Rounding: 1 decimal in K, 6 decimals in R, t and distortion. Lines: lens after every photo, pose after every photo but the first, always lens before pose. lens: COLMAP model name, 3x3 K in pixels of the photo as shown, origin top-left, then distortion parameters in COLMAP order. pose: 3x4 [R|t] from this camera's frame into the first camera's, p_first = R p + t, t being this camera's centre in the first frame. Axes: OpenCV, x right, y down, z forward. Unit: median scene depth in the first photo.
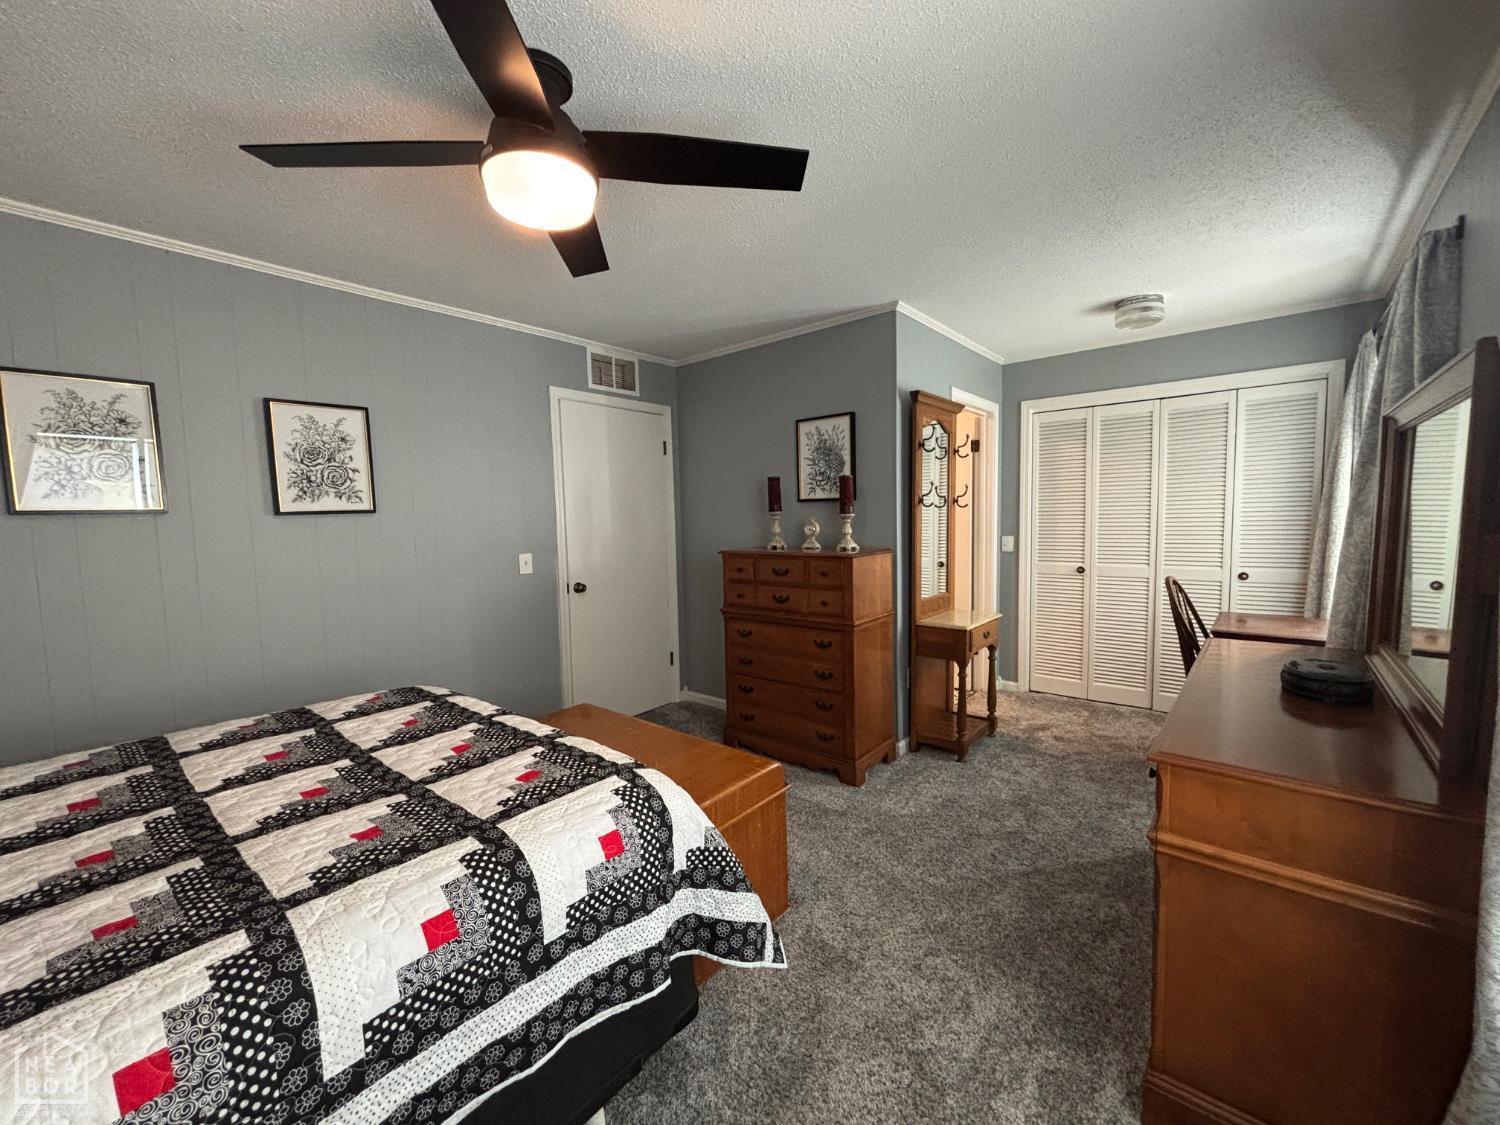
lens RADIAL K [[600.3, 0, 750.0], [0, 600.3, 562.5], [0, 0, 1]] dist [-0.002288, -0.000243]
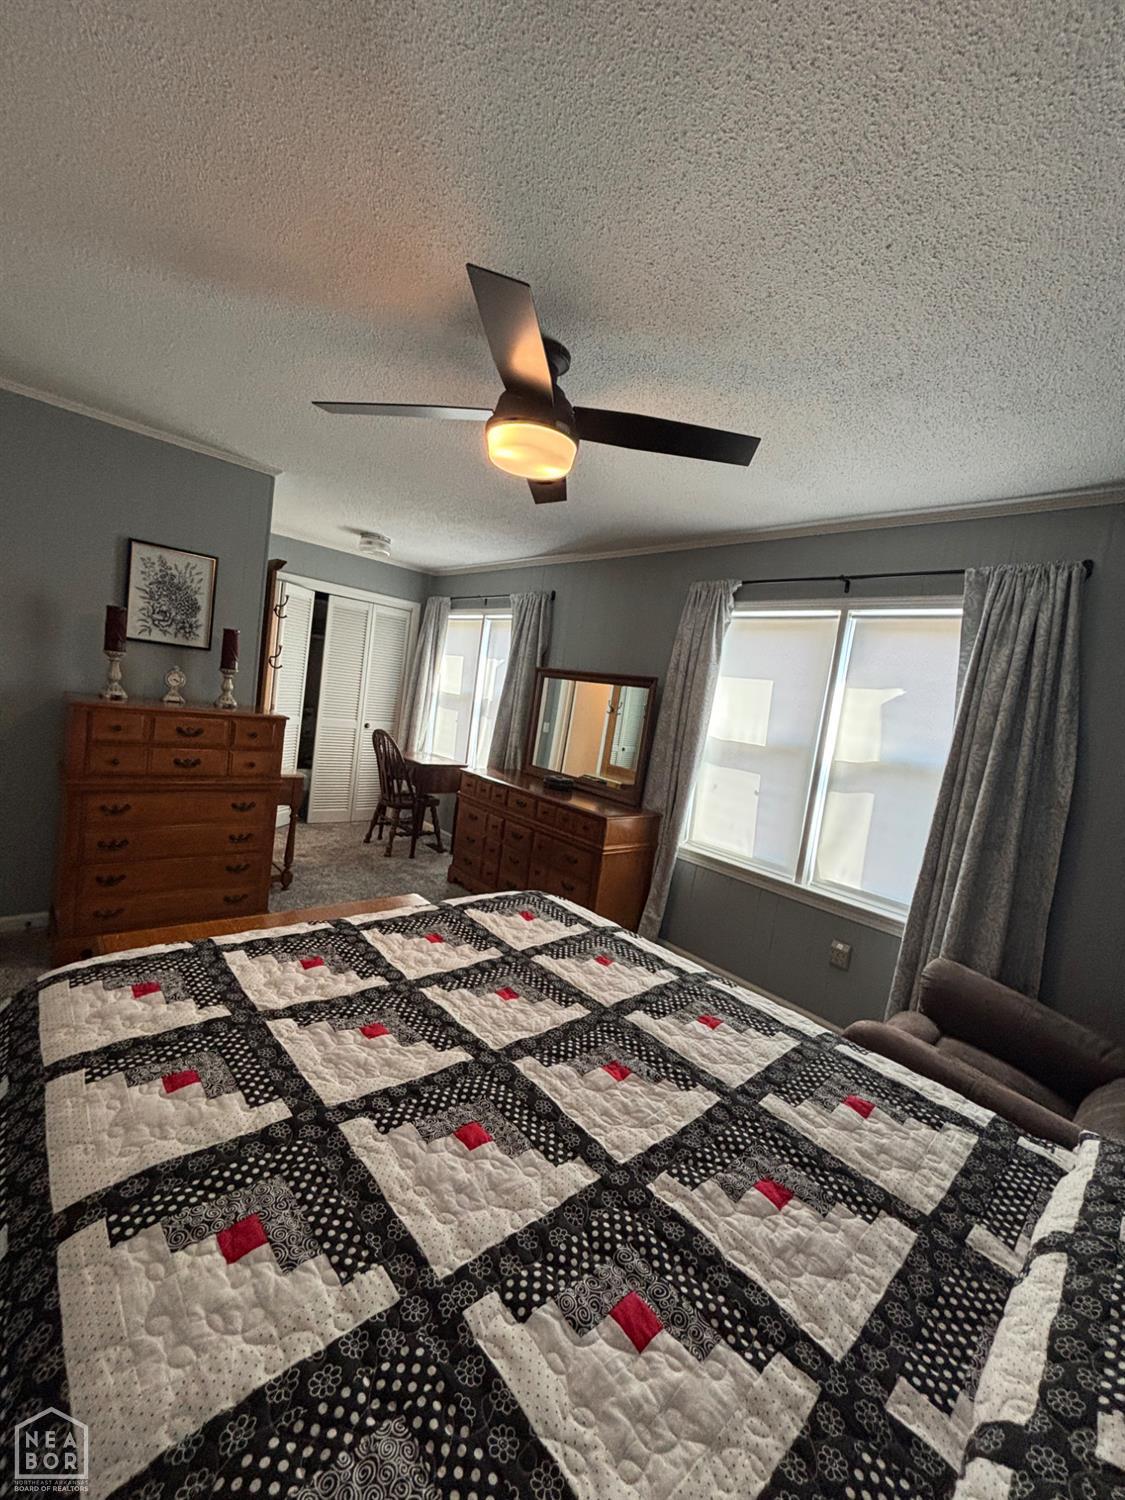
lens RADIAL K [[604.1, 0, 562.5], [0, 604.1, 750.0], [0, 0, 1]] dist [0.000100, -0.000008]
pose [[0.132362, -0.051075, 0.989885, -0.771543], [-0.059298, 0.996475, 0.059345, -0.043772], [-0.989426, -0.066553, 0.128867, 0.360947]]
